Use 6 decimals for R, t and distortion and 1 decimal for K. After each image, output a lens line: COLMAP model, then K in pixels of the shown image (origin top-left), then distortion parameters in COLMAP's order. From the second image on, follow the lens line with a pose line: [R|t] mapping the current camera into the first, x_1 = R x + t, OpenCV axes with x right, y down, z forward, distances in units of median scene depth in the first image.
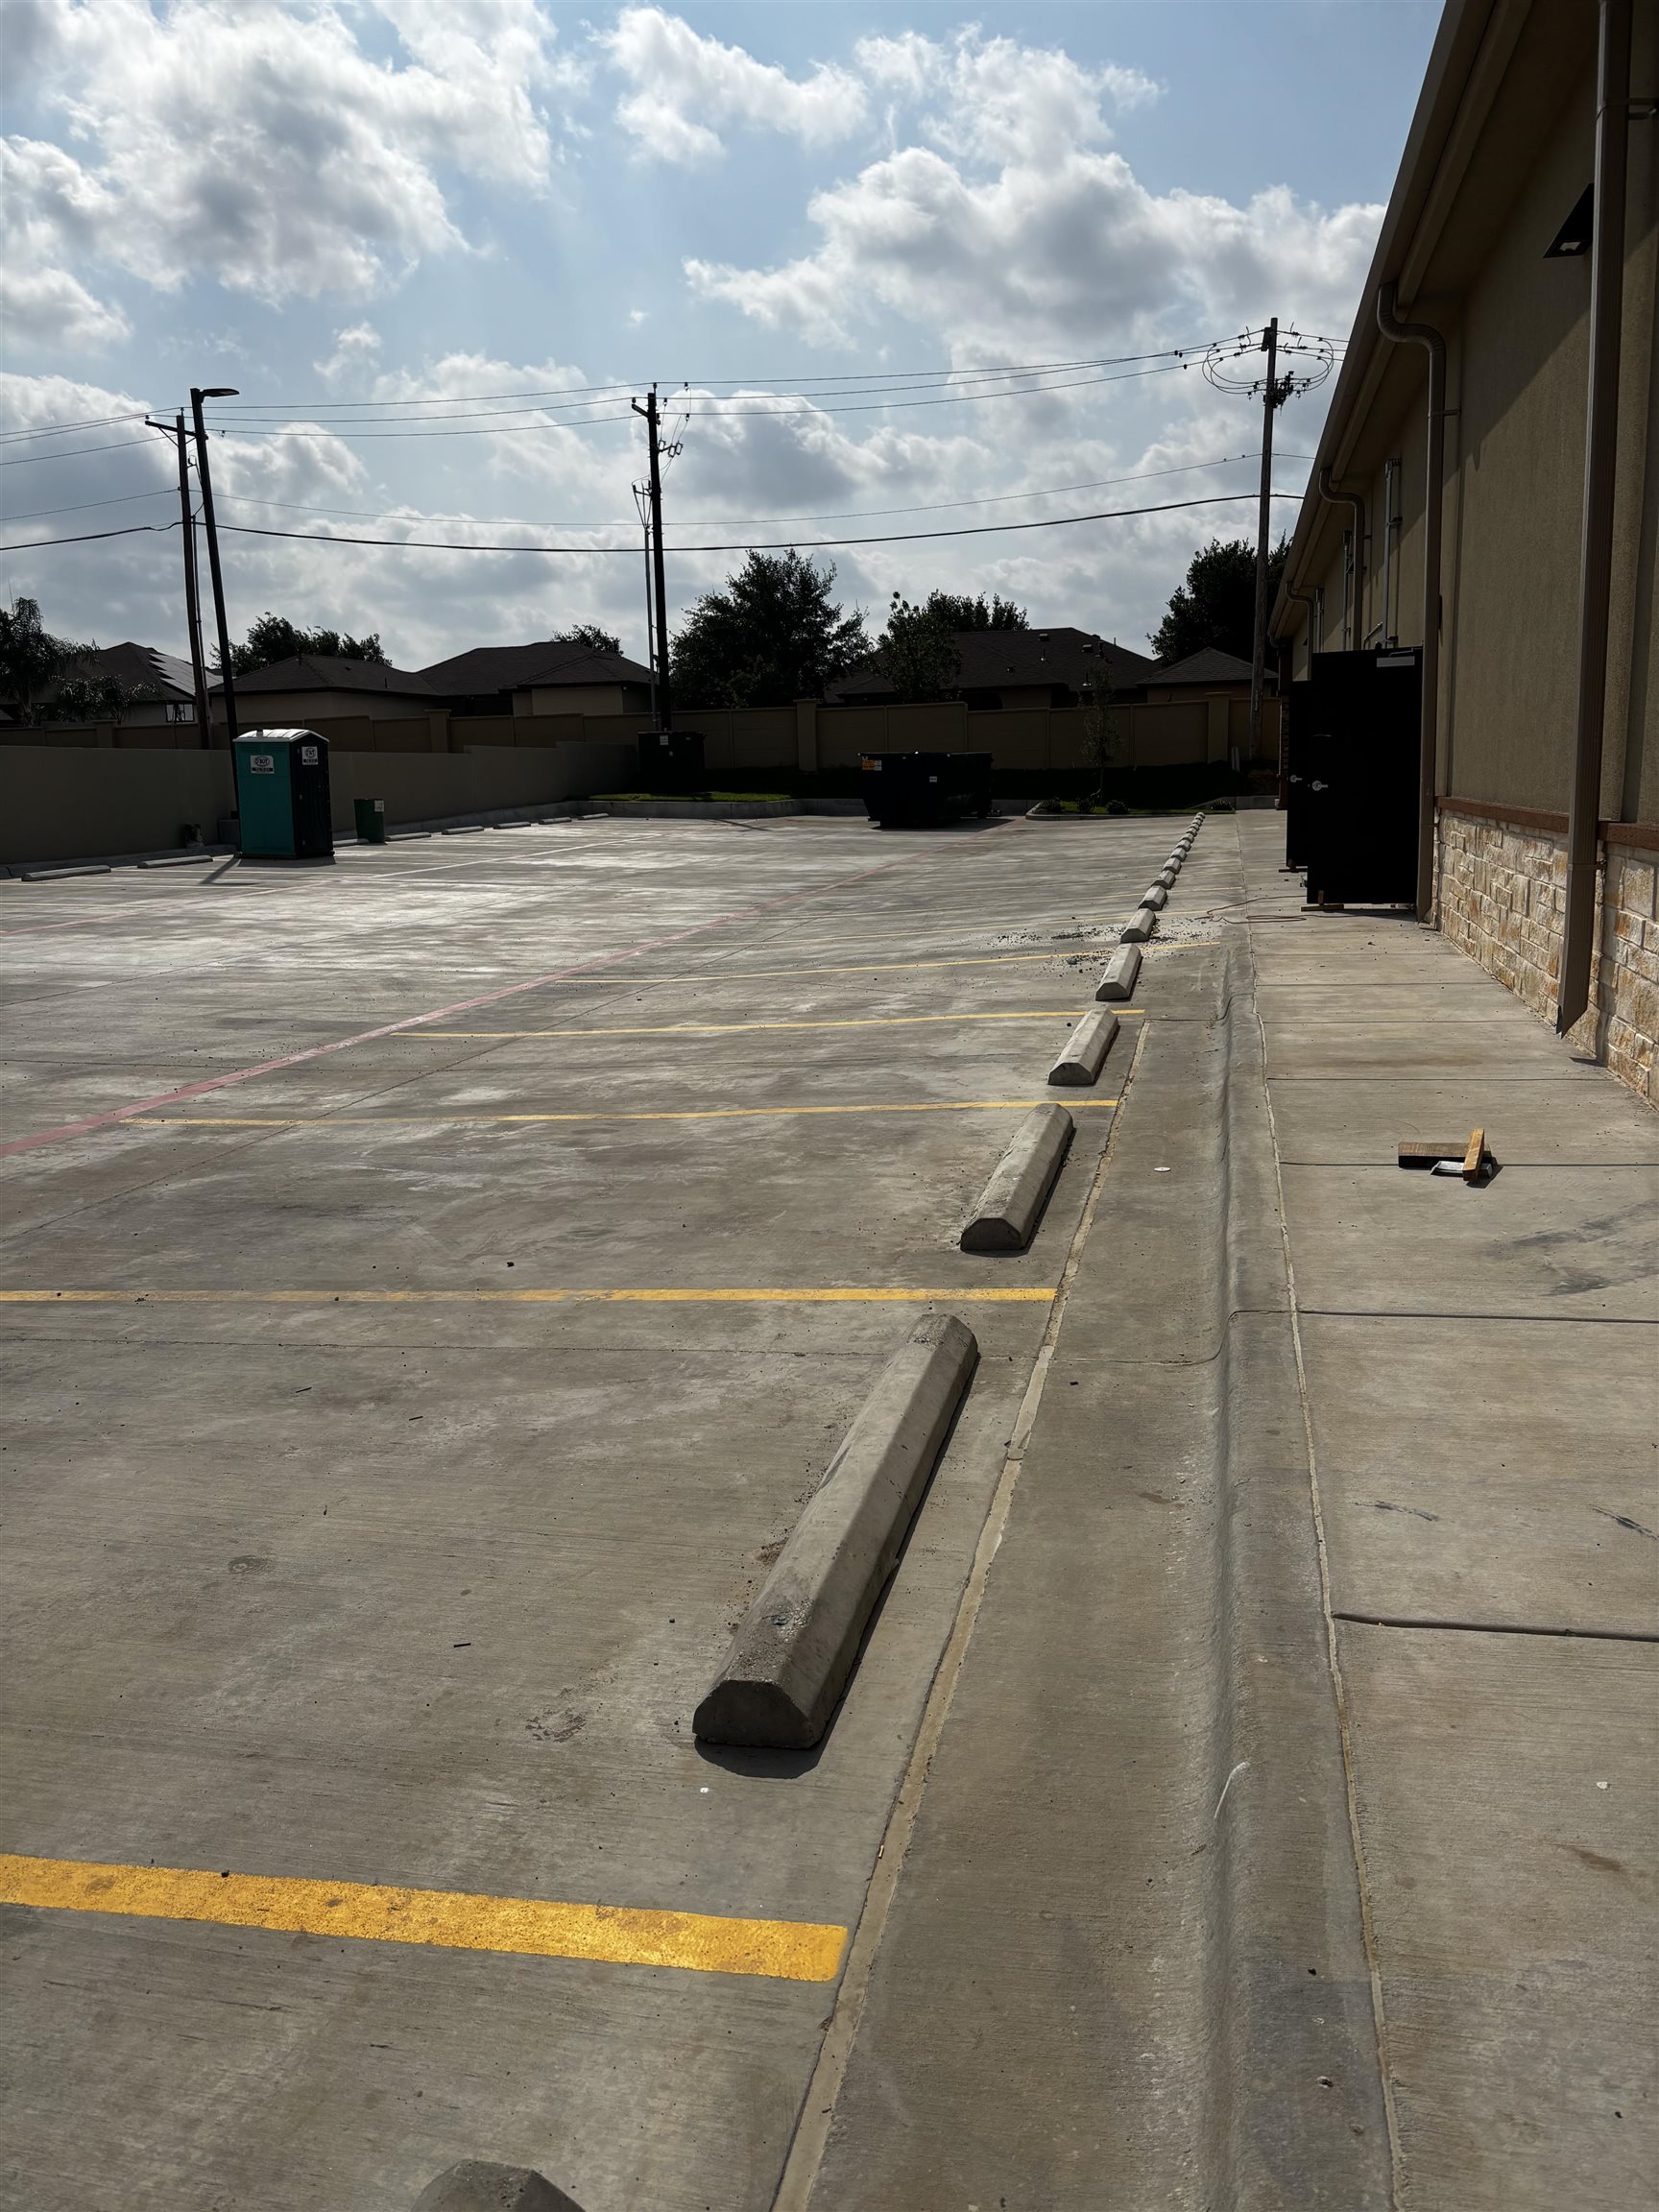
lens RADIAL K [[1704.9, 0, 829.5], [0, 1704.9, 1103.3], [0, 0, 1]] dist [0.004437, -0.000619]
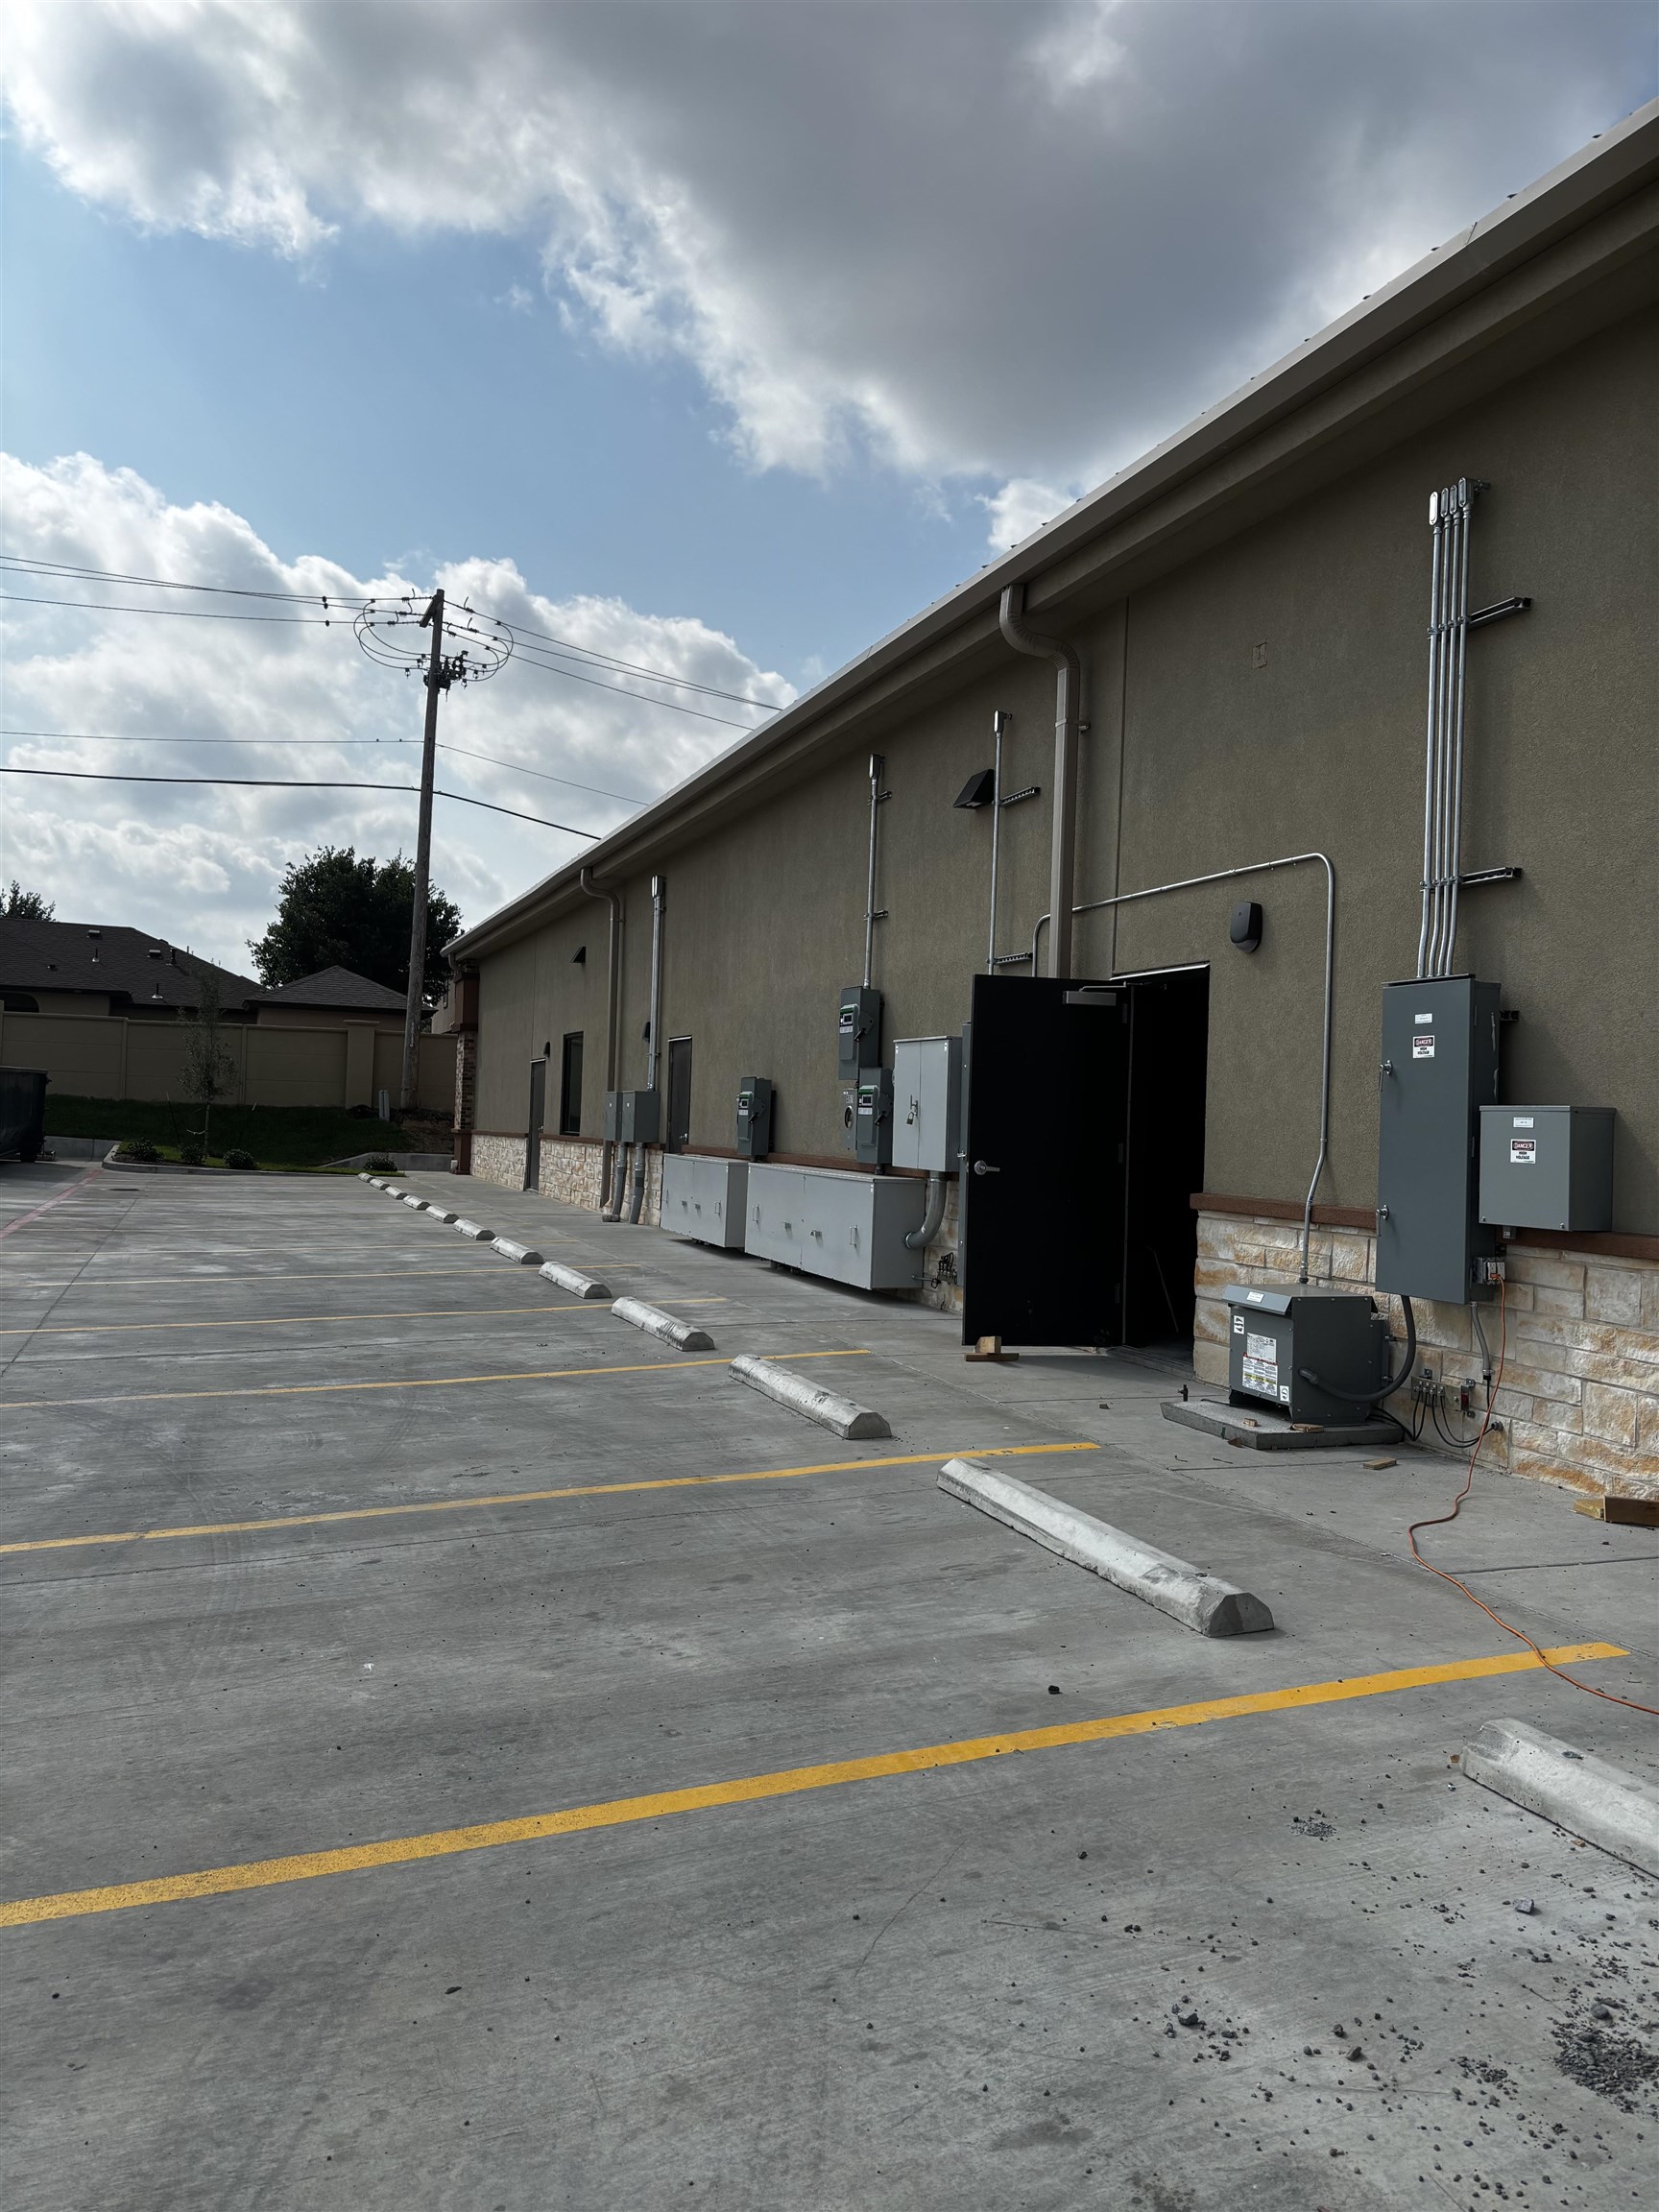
lens RADIAL K [[1704.9, 0, 829.4], [0, 1704.9, 1116.0], [0, 0, 1]] dist [0.004437, -0.000619]
pose [[0.820804, 0.068711, 0.567063, -0.036305], [0.047921, 0.980956, -0.188227, -0.041098], [-0.569197, 0.181671, 0.801880, 0.263051]]
